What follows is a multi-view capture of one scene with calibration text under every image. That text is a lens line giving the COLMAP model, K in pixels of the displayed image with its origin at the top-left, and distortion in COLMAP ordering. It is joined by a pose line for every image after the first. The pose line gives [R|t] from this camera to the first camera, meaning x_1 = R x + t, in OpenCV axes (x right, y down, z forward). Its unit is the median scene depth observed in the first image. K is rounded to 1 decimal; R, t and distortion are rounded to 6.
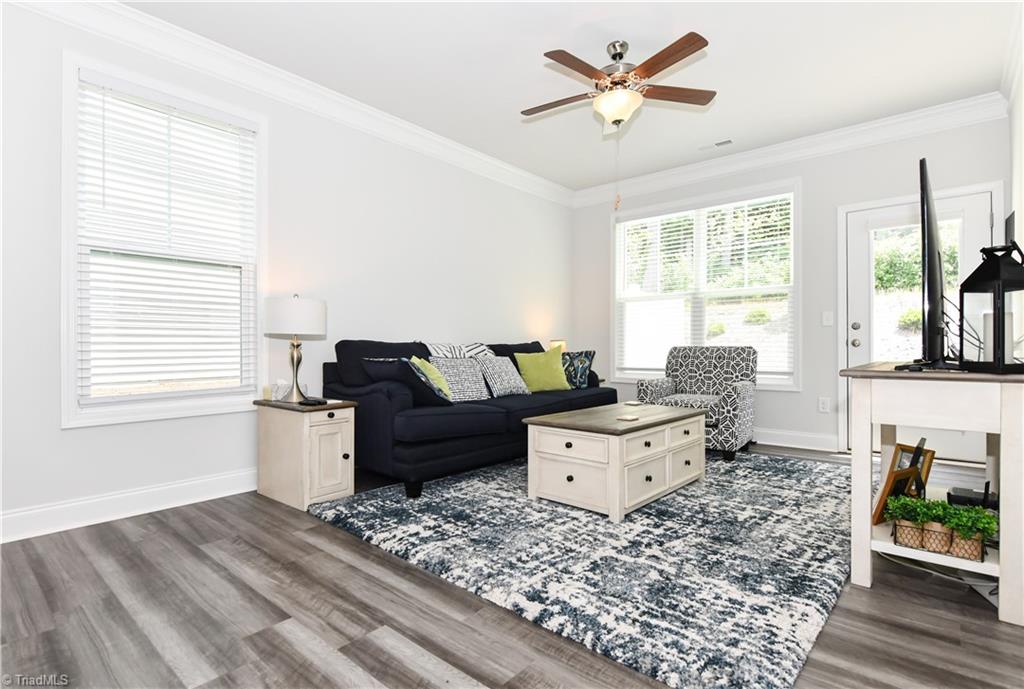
lens RADIAL K [[494.8, 0, 528.5], [0, 494.8, 349.6], [0, 0, 1]] dist [0.003438, -0.007334]
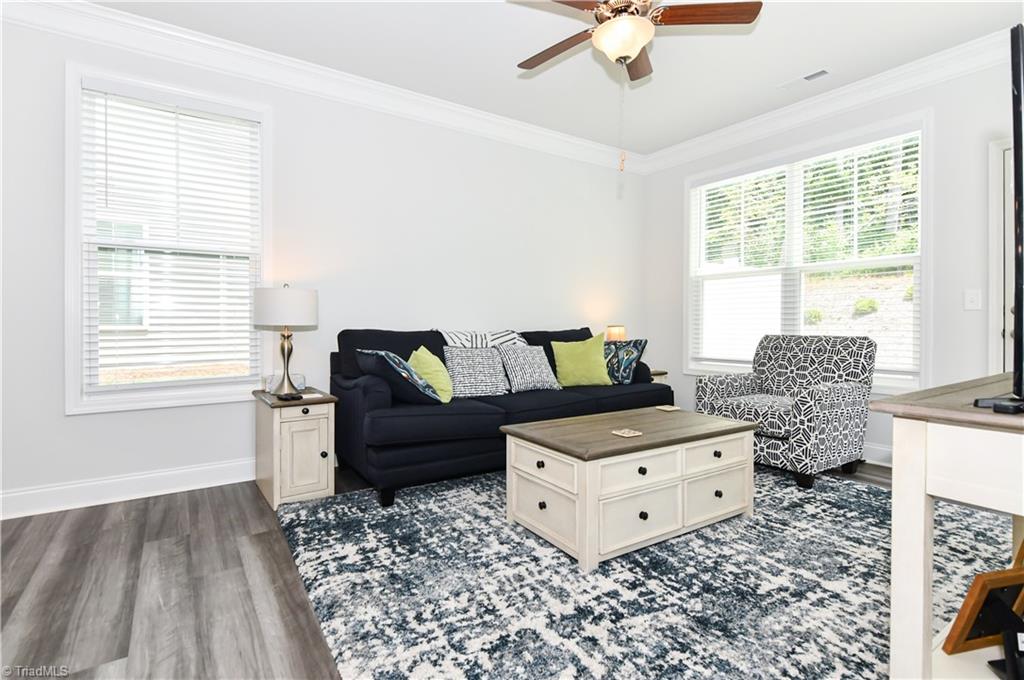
lens RADIAL K [[494.8, 0, 521.3], [0, 494.8, 328.0], [0, 0, 1]] dist [0.003438, -0.007334]
pose [[0.962455, 0.005147, -0.271391, 0.249700], [-0.004285, 0.999984, 0.003767, -0.031340], [0.271406, -0.002462, 0.962462, 0.194317]]
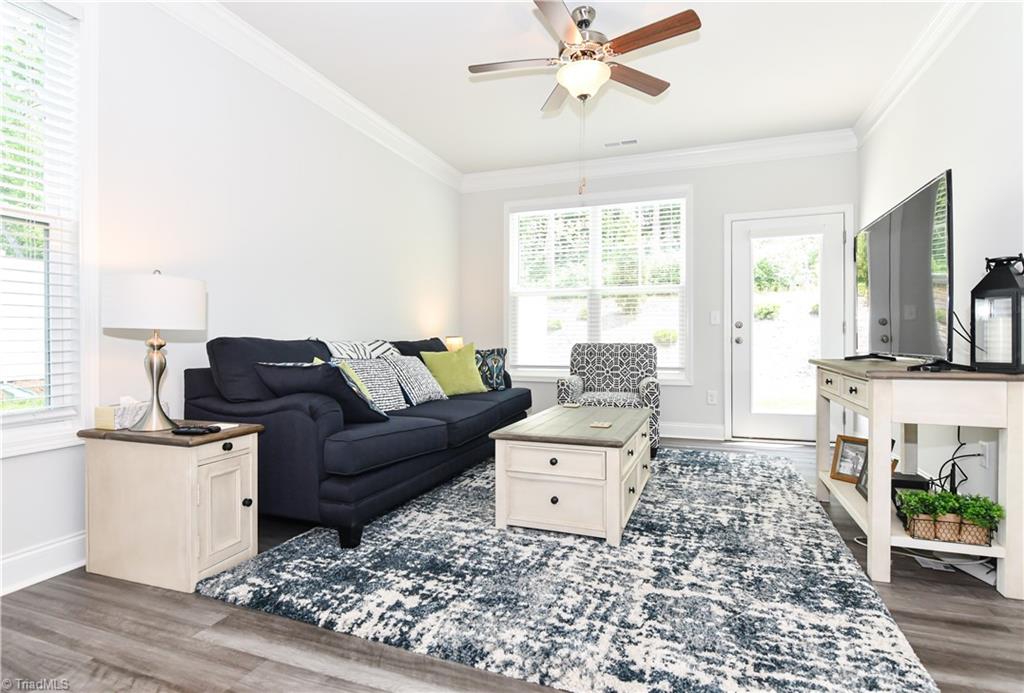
lens RADIAL K [[494.8, 0, 527.6], [0, 494.8, 345.3], [0, 0, 1]] dist [0.003438, -0.007334]
pose [[0.935951, -0.003474, 0.352113, -0.242126], [0.002065, 0.999988, 0.004378, -0.011904], [-0.352124, -0.003370, 0.935947, 0.196614]]
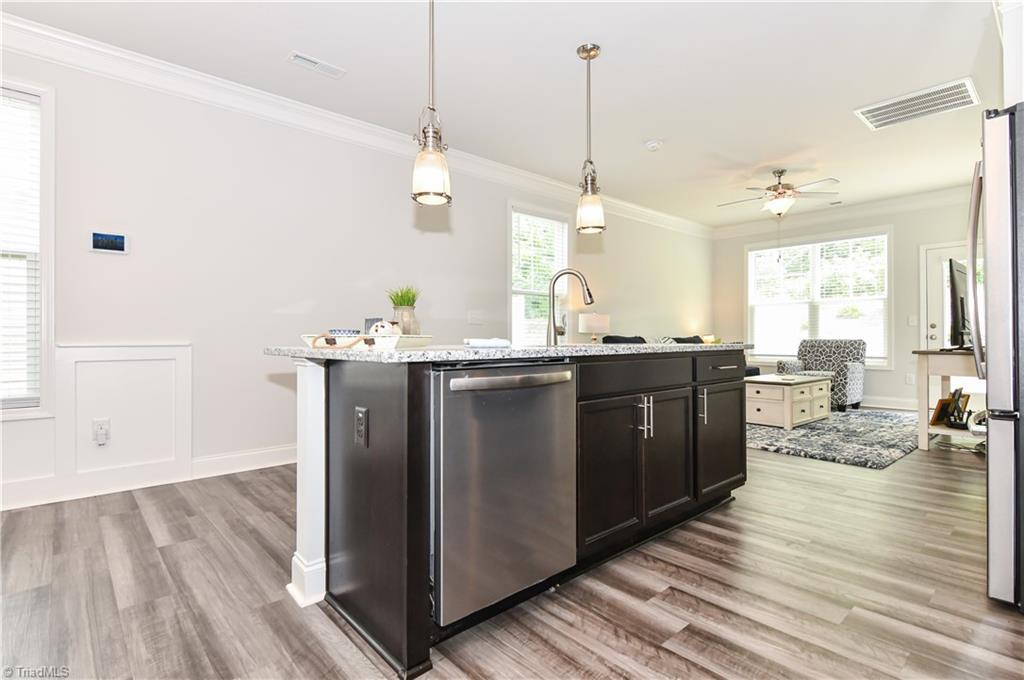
lens RADIAL K [[494.8, 0, 516.6], [0, 494.8, 338.4], [0, 0, 1]] dist [0.003438, -0.007334]
pose [[0.988929, 0.001551, -0.148385, -0.513066], [-0.002157, 0.999990, -0.003922, -0.003027], [0.148377, 0.004198, 0.988922, -0.940934]]
